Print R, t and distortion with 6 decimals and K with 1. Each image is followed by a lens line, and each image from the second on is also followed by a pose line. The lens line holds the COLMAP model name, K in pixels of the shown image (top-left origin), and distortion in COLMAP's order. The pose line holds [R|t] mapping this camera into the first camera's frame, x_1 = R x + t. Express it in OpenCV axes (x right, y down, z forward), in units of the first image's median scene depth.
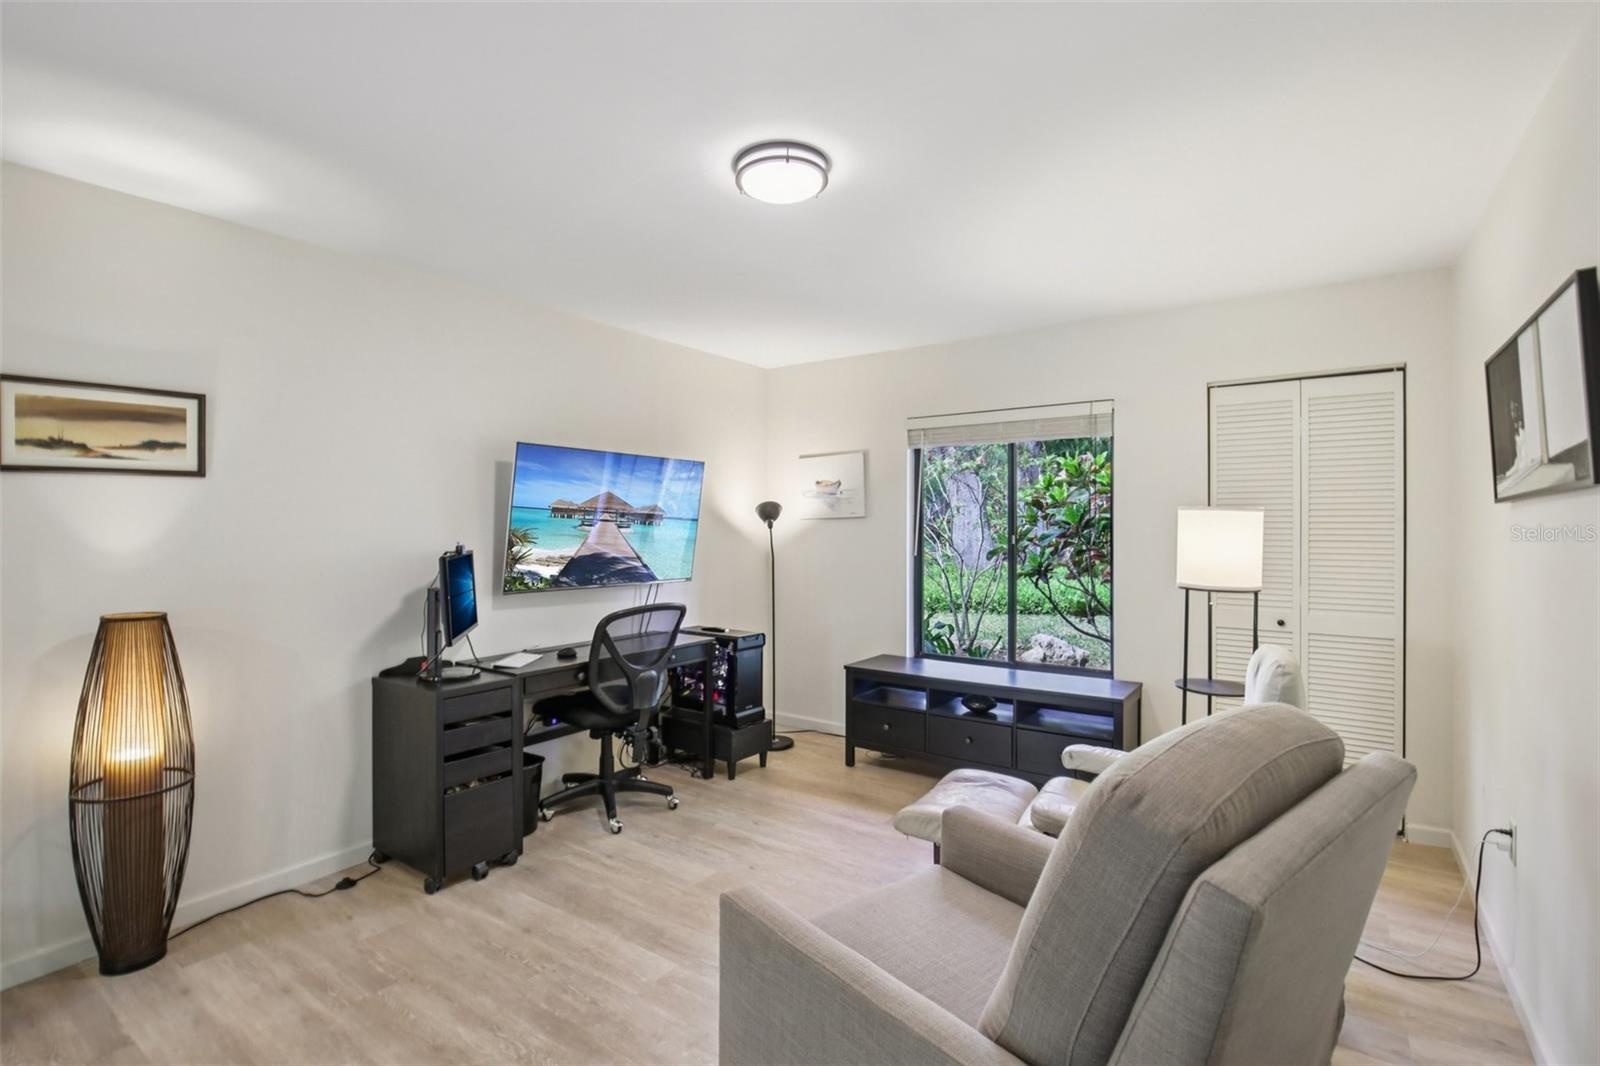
lens RADIAL K [[742.2, 0, 800.0], [0, 742.2, 533.0], [0, 0, 1]] dist [-0.018442, -0.000116]
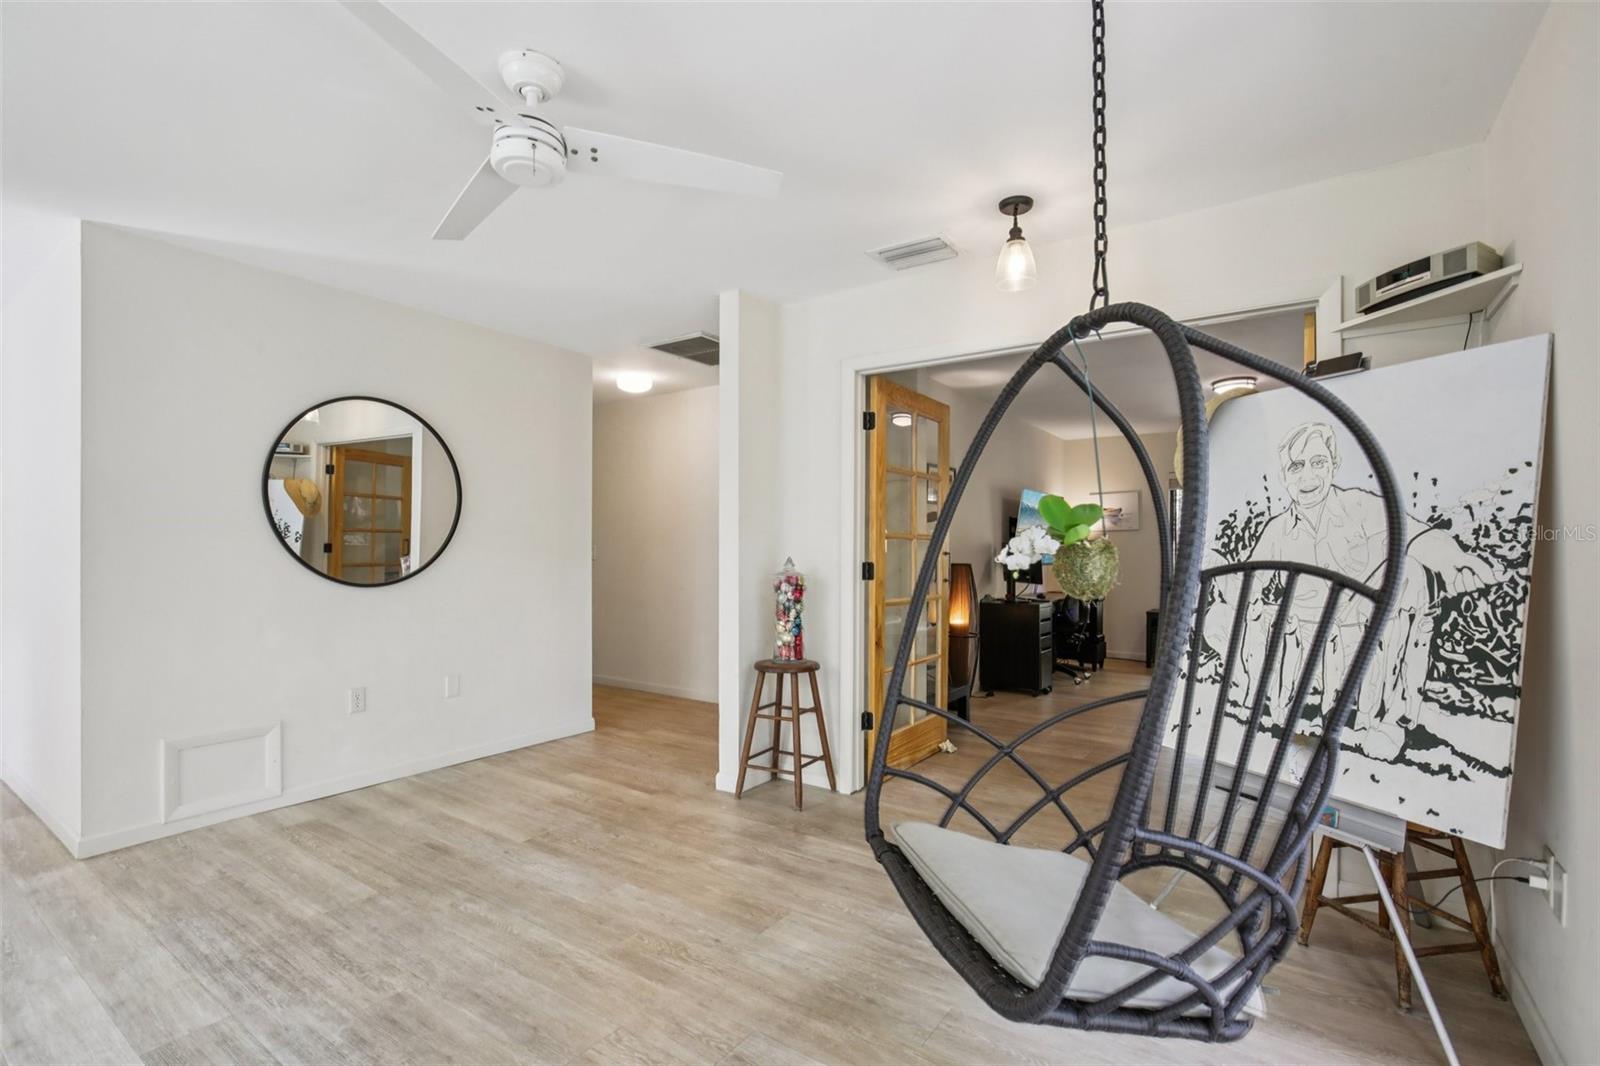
lens RADIAL K [[725.1, 0, 795.1], [0, 725.1, 548.9], [0, 0, 1]] dist [-0.019656, 0.000271]
pose [[0.999960, -0.004881, -0.007439, -0.945319], [0.004781, 0.999900, -0.013297, 0.054751], [0.007503, 0.013261, 0.999884, -0.927301]]
